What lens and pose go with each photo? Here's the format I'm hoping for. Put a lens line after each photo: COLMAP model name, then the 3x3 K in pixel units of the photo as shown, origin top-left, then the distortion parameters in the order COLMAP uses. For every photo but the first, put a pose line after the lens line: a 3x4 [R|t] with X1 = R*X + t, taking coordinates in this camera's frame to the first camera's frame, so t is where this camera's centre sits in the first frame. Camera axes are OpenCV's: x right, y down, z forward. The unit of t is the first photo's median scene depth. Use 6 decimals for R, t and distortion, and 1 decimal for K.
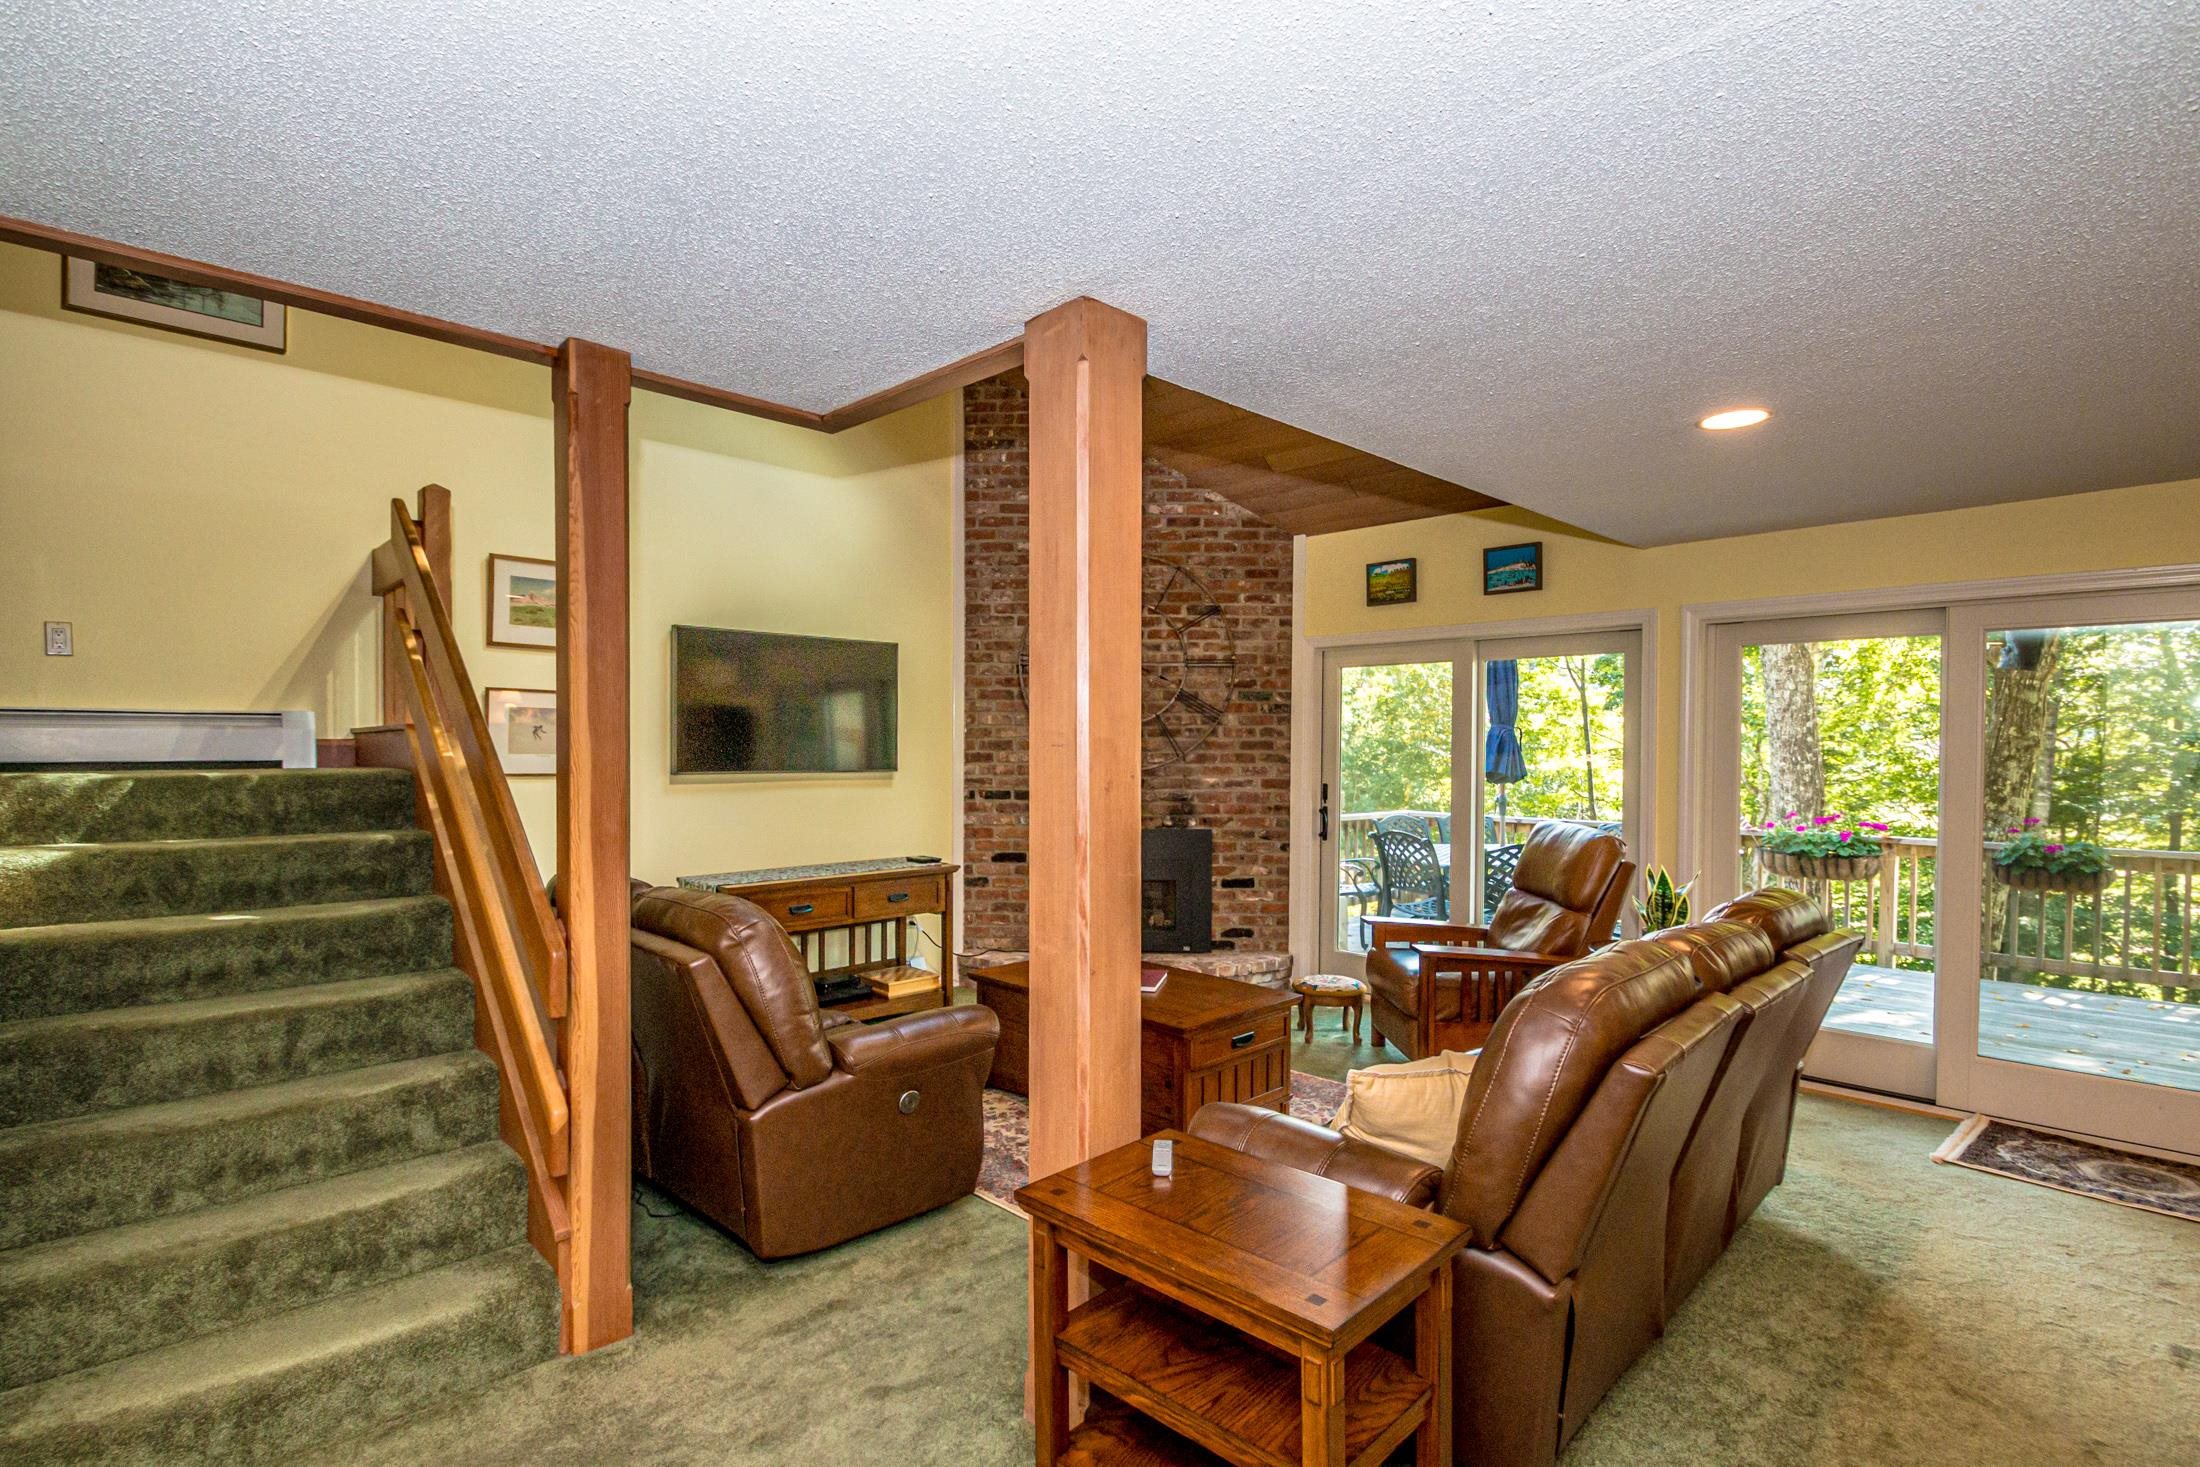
lens RADIAL K [[1056.8, 0, 1079.9], [0, 1056.8, 744.9], [0, 0, 1]] dist [-0.022817, -0.000454]
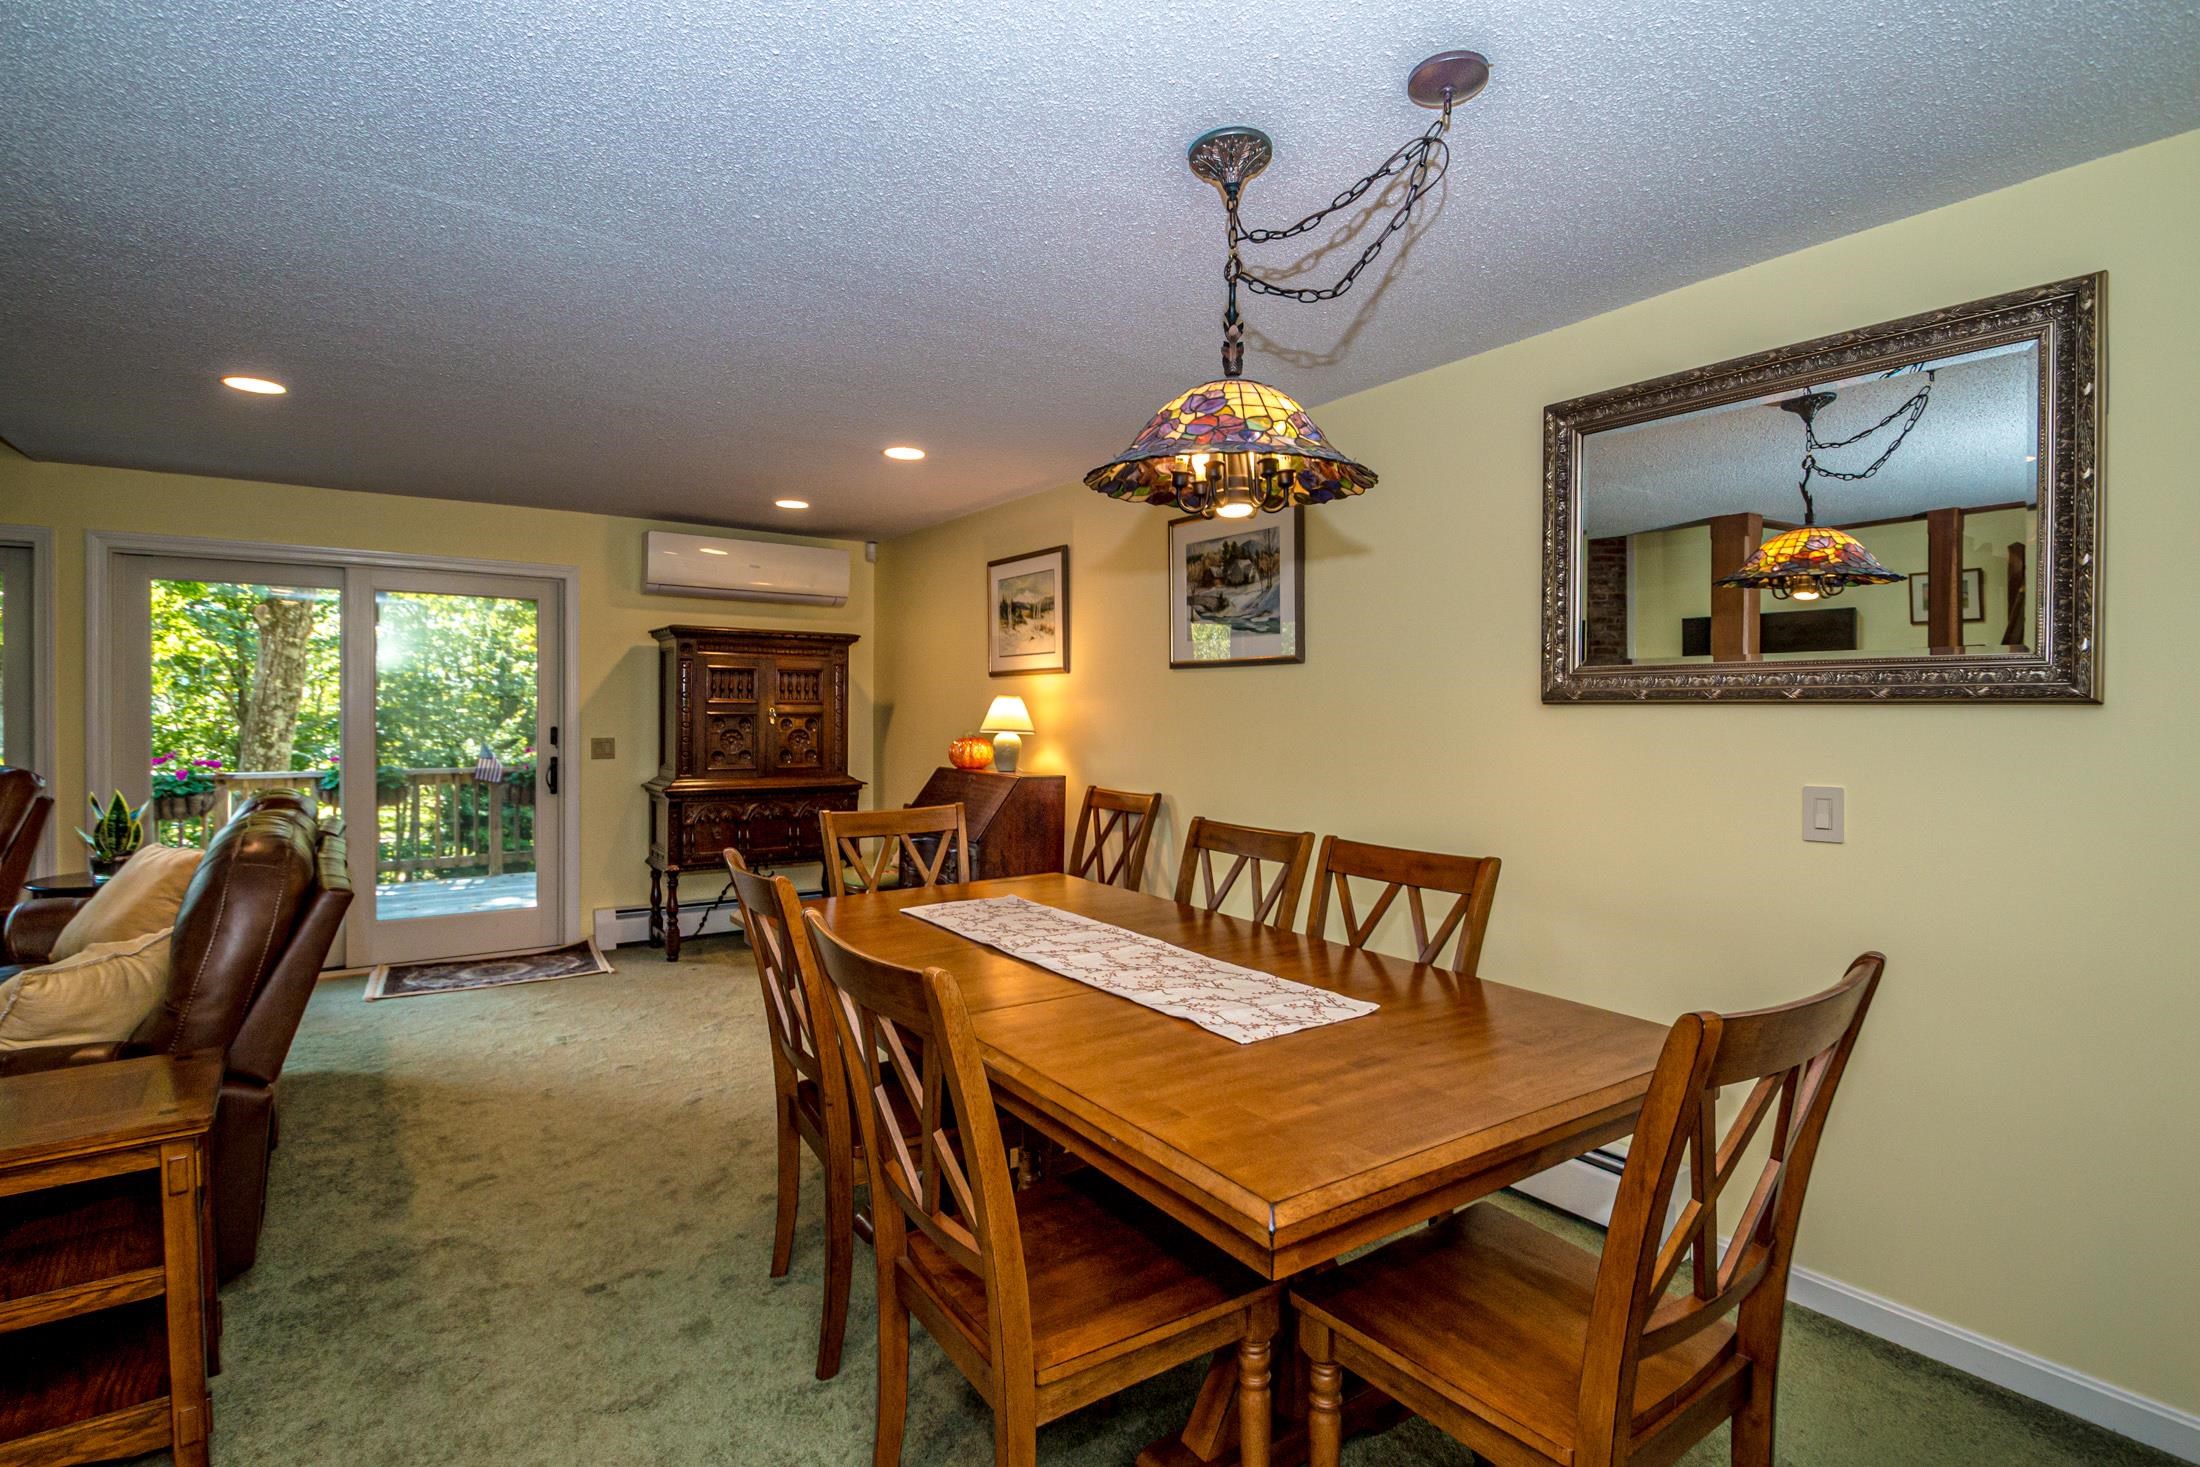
lens RADIAL K [[1060.6, 0, 1104.2], [0, 1060.6, 676.1], [0, 0, 1]] dist [0.015359, -0.020846]
pose [[0.137665, 0.030664, 0.990004, -0.192369], [-0.004521, 0.999530, -0.030330, 0.019818], [-0.990469, -0.000301, 0.137738, -0.042353]]
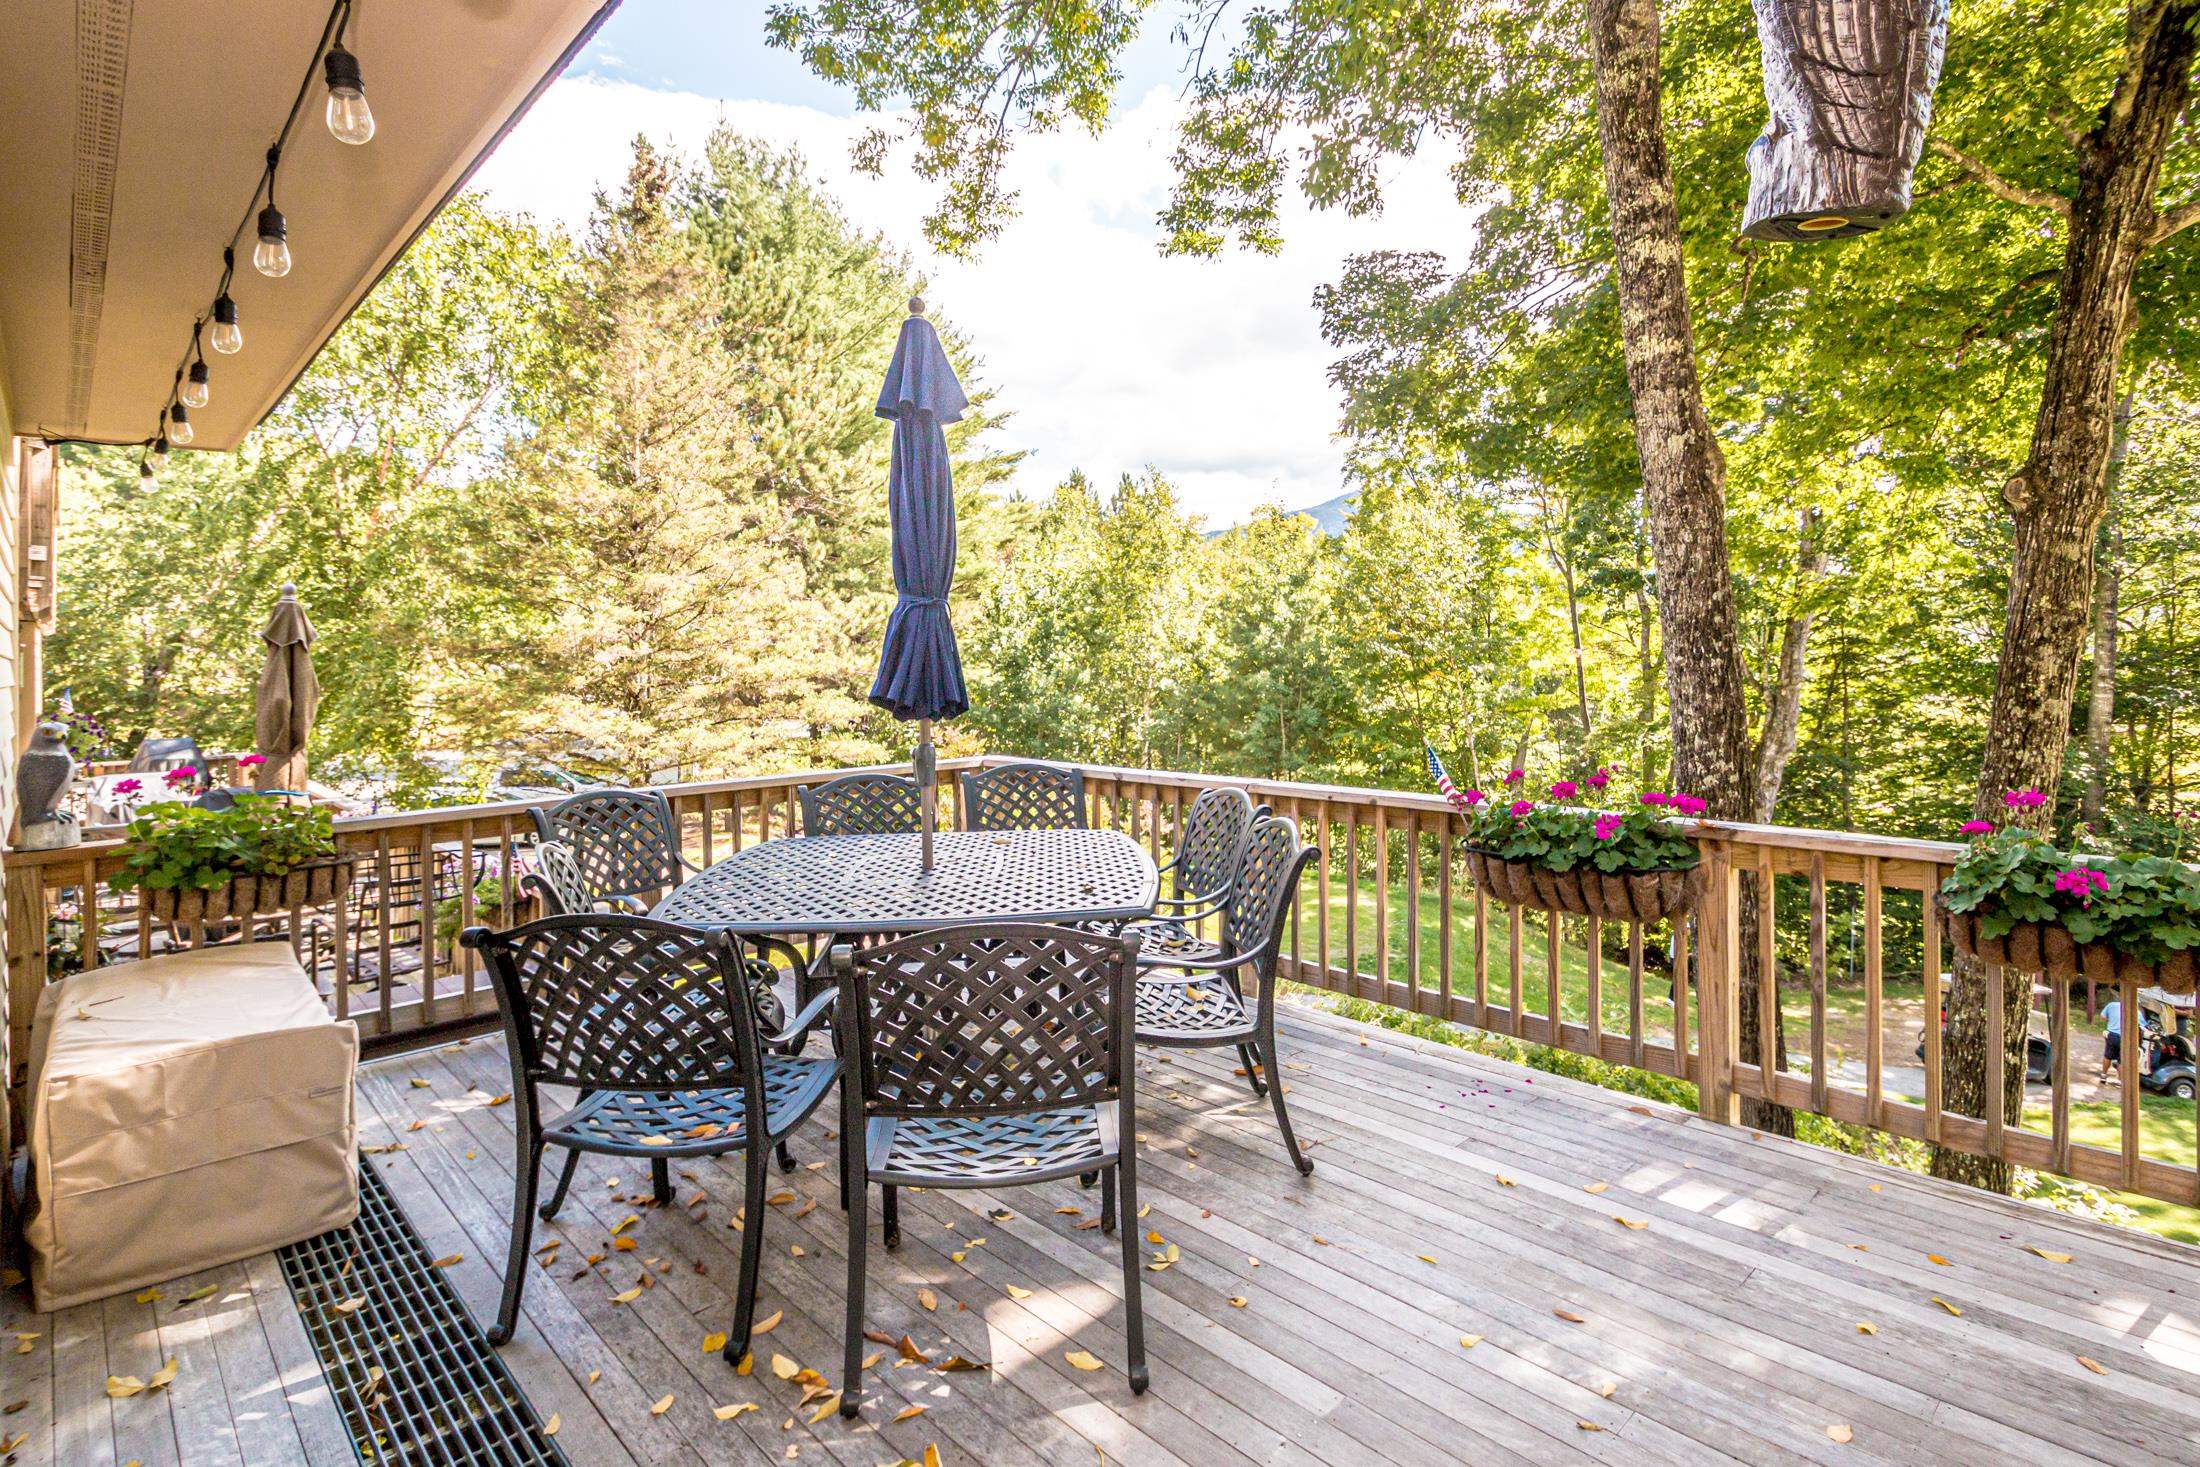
lens RADIAL K [[1091.2, 0, 1152.8], [0, 1091.2, 676.7], [0, 0, 1]] dist [0.017360, -0.024669]
pose [[0.999304, -0.023506, 0.028970, 0.598722], [0.022829, 0.999463, 0.023501, 0.012202], [-0.029507, -0.022824, 0.999304, 0.621956]]
